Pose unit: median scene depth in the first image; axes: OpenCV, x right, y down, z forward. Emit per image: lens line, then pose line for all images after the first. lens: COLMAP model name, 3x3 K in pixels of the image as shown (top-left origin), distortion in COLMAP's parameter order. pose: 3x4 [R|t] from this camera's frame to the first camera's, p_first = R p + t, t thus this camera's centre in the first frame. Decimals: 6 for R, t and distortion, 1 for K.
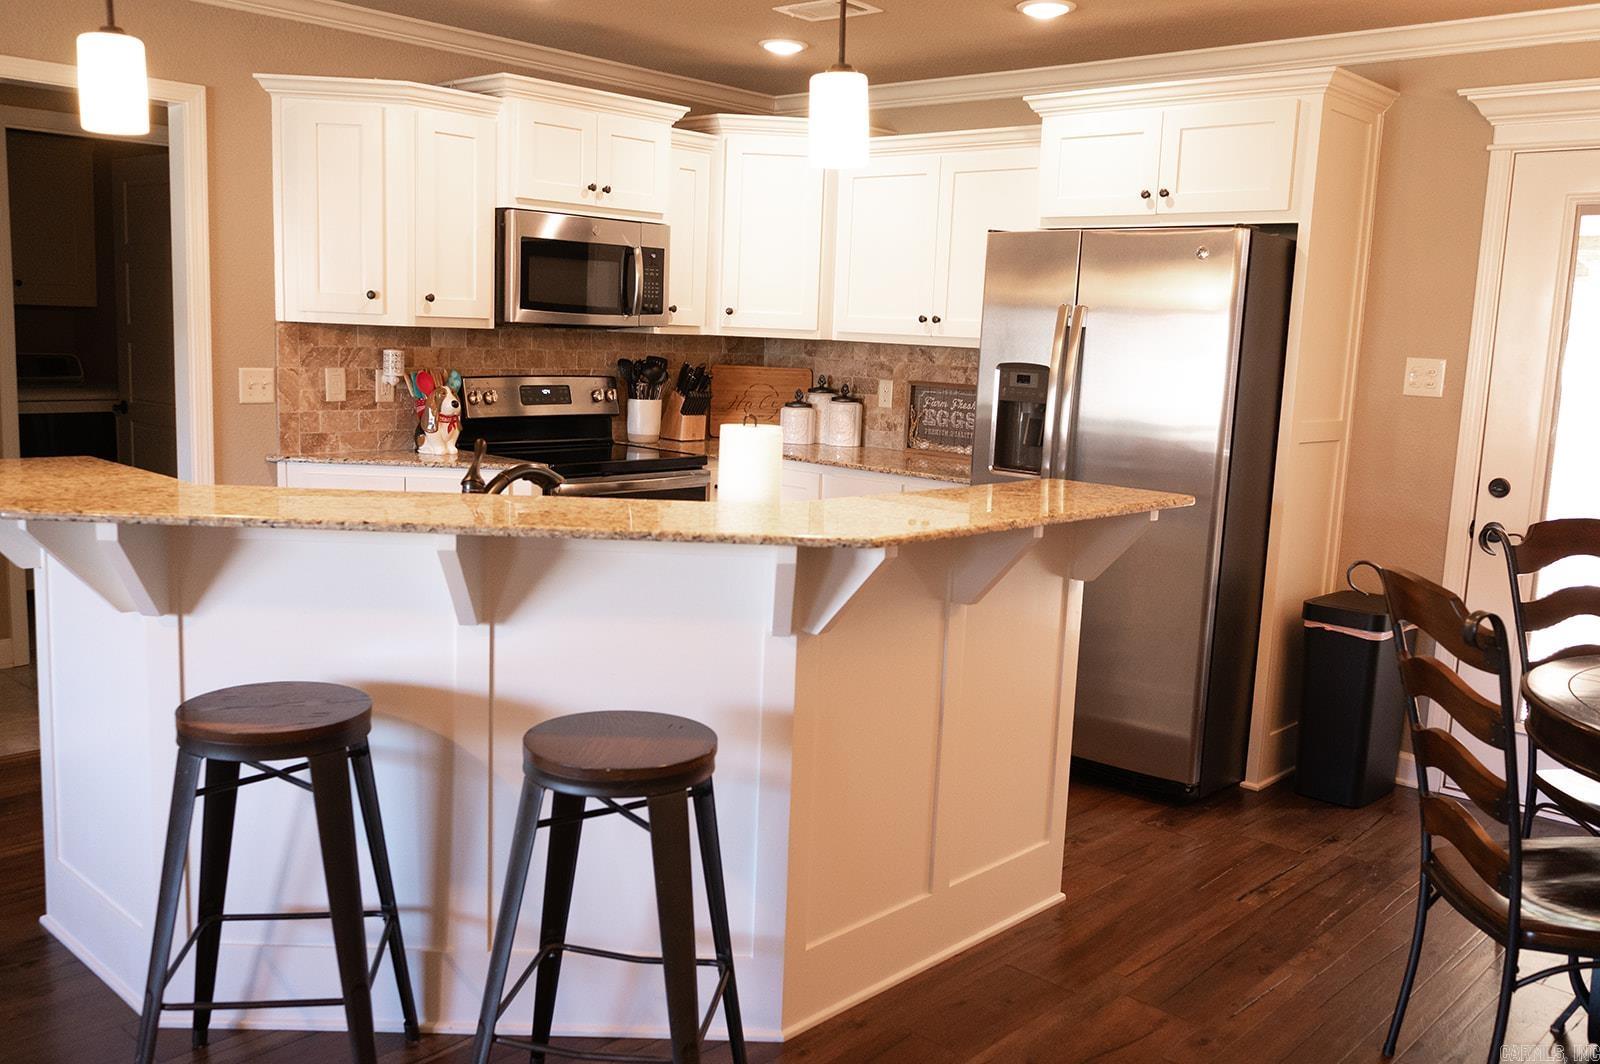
lens RADIAL K [[1363.5, 0, 794.4], [0, 1363.5, 525.9], [0, 0, 1]] dist [0.001253, -0.001300]
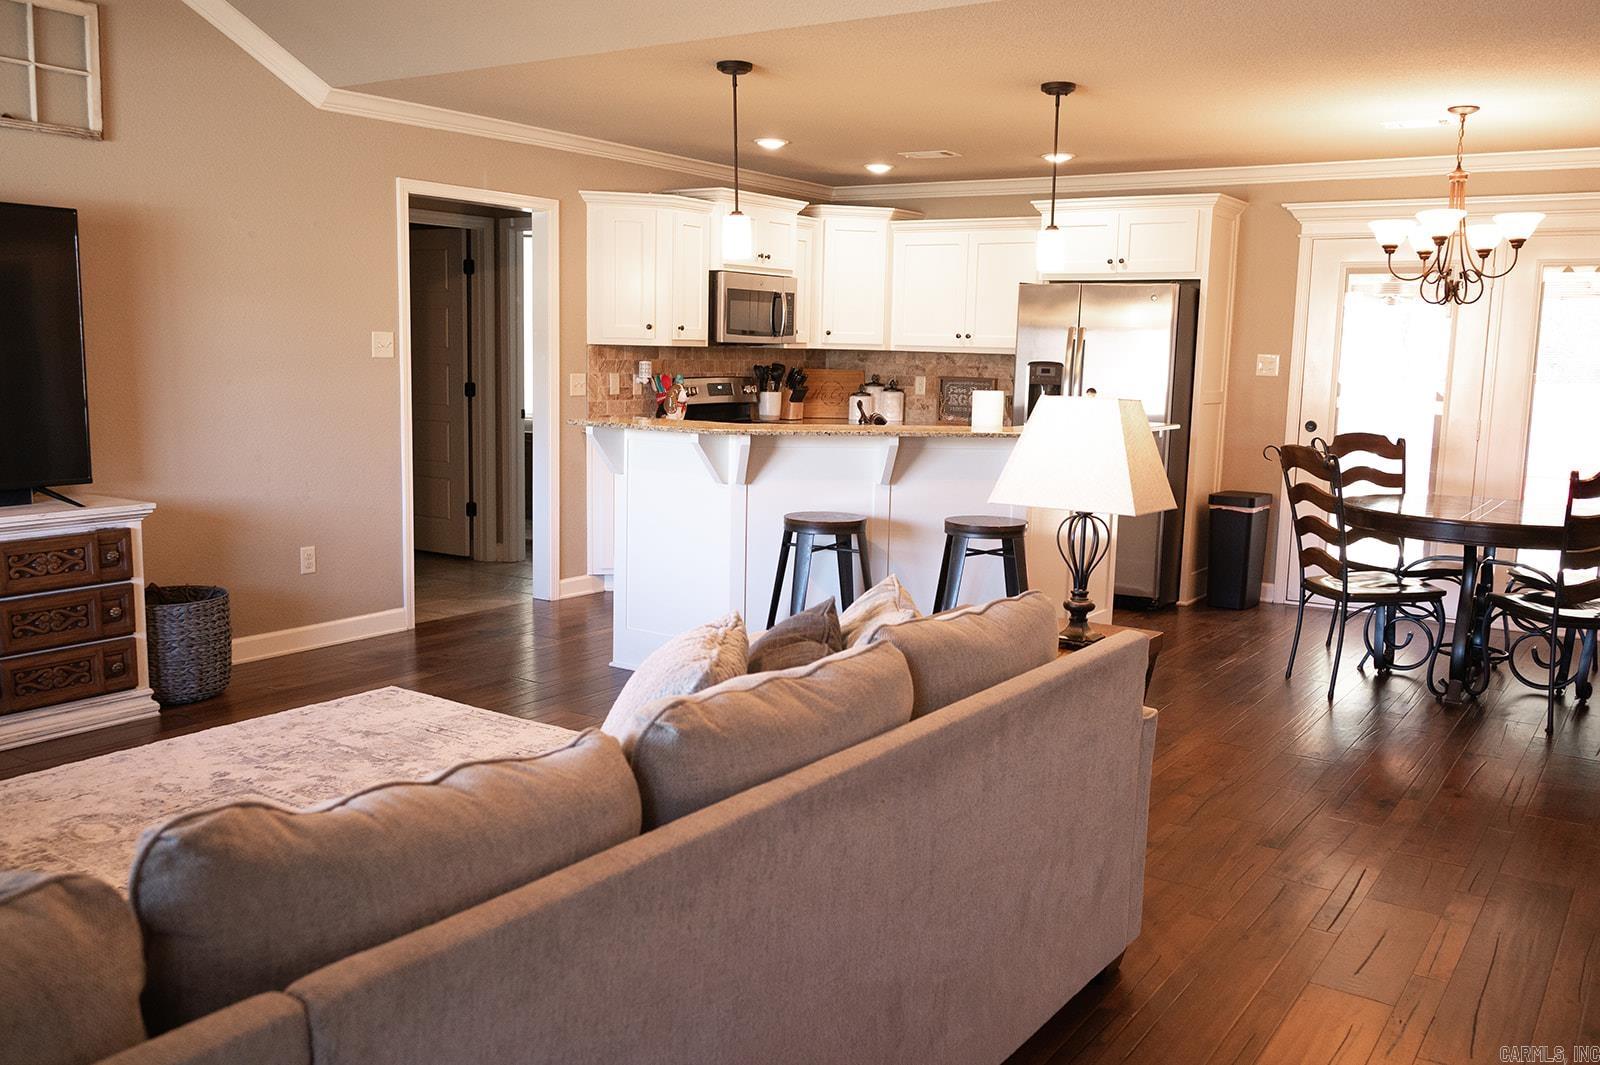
lens RADIAL K [[1363.5, 0, 795.7], [0, 1363.5, 535.8], [0, 0, 1]] dist [0.001253, -0.001300]
pose [[0.987656, -0.038239, 0.151901, -0.370437], [0.038633, 0.999253, 0.000356, 0.077572], [-0.151801, 0.005517, 0.988396, -0.574470]]
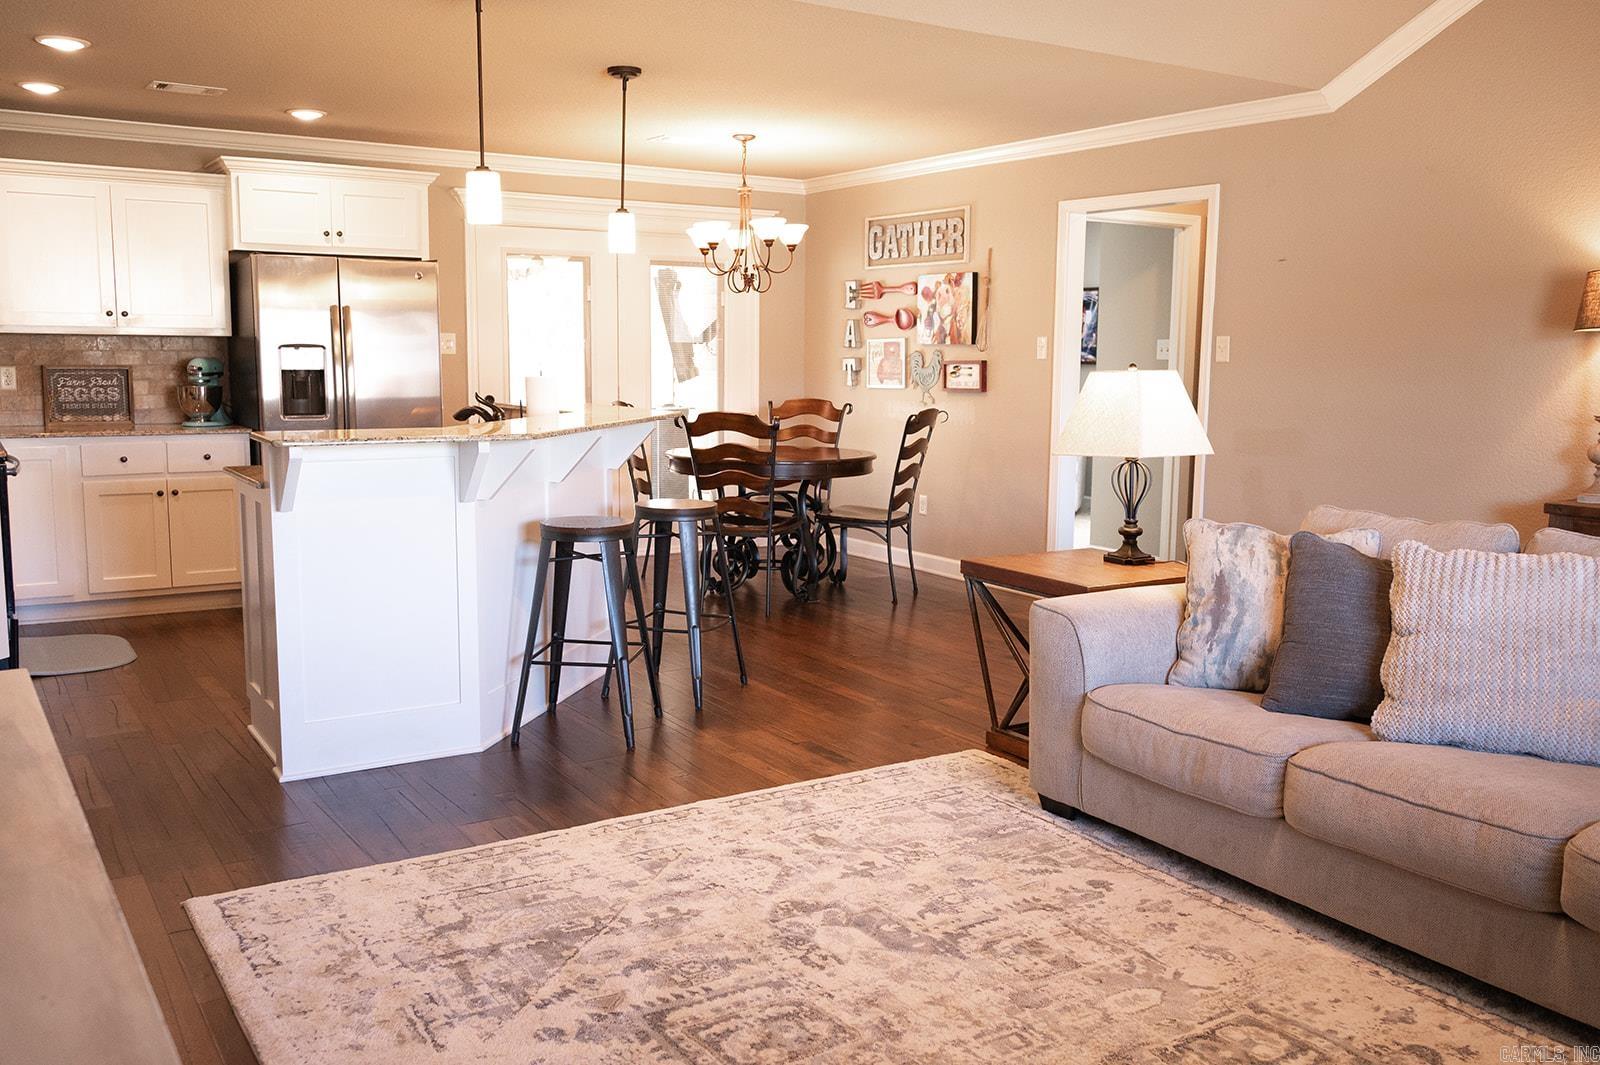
lens RADIAL K [[1363.5, 0, 802.0], [0, 1363.5, 529.2], [0, 0, 1]] dist [0.001253, -0.001300]
pose [[0.251841, -0.165439, 0.953523, -1.061990], [0.140511, 0.981090, 0.133111, -0.037893], [-0.957514, 0.100457, 0.270325, 0.078294]]
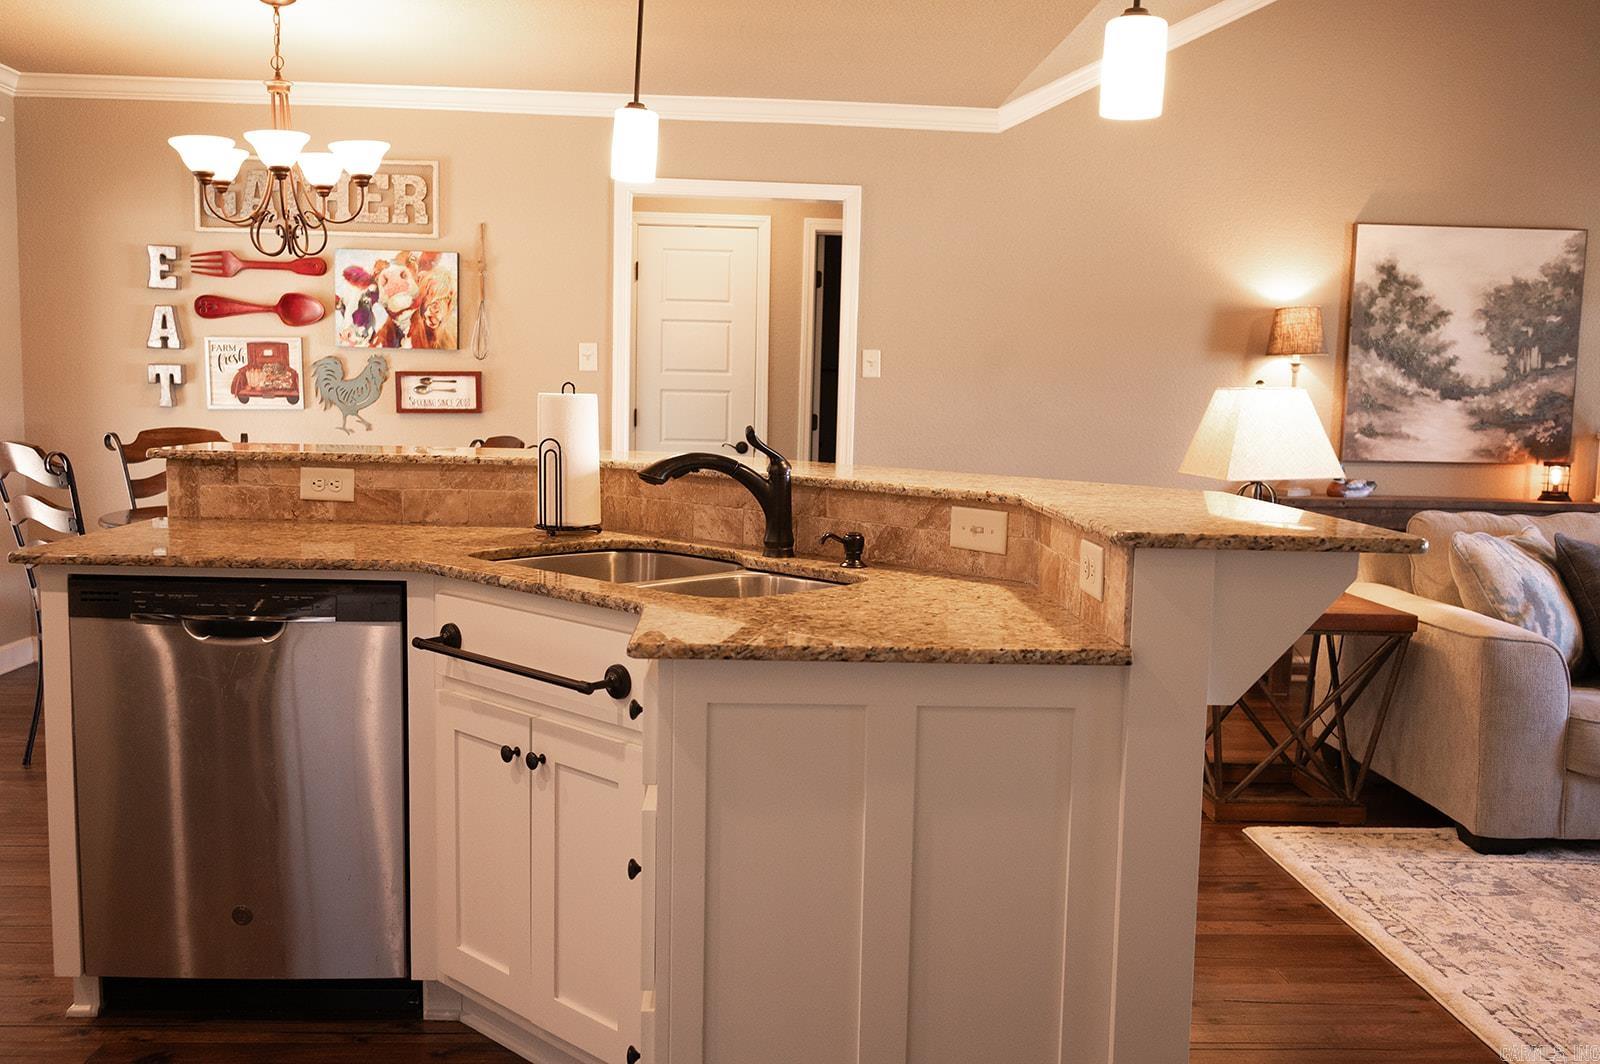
lens RADIAL K [[1363.5, 0, 805.4], [0, 1363.5, 531.5], [0, 0, 1]] dist [0.001253, -0.001300]
pose [[-0.710485, -0.130387, 0.691527, -0.514645], [0.049796, 0.970906, 0.234224, -0.118875], [-0.701948, 0.200848, -0.683322, 0.926950]]
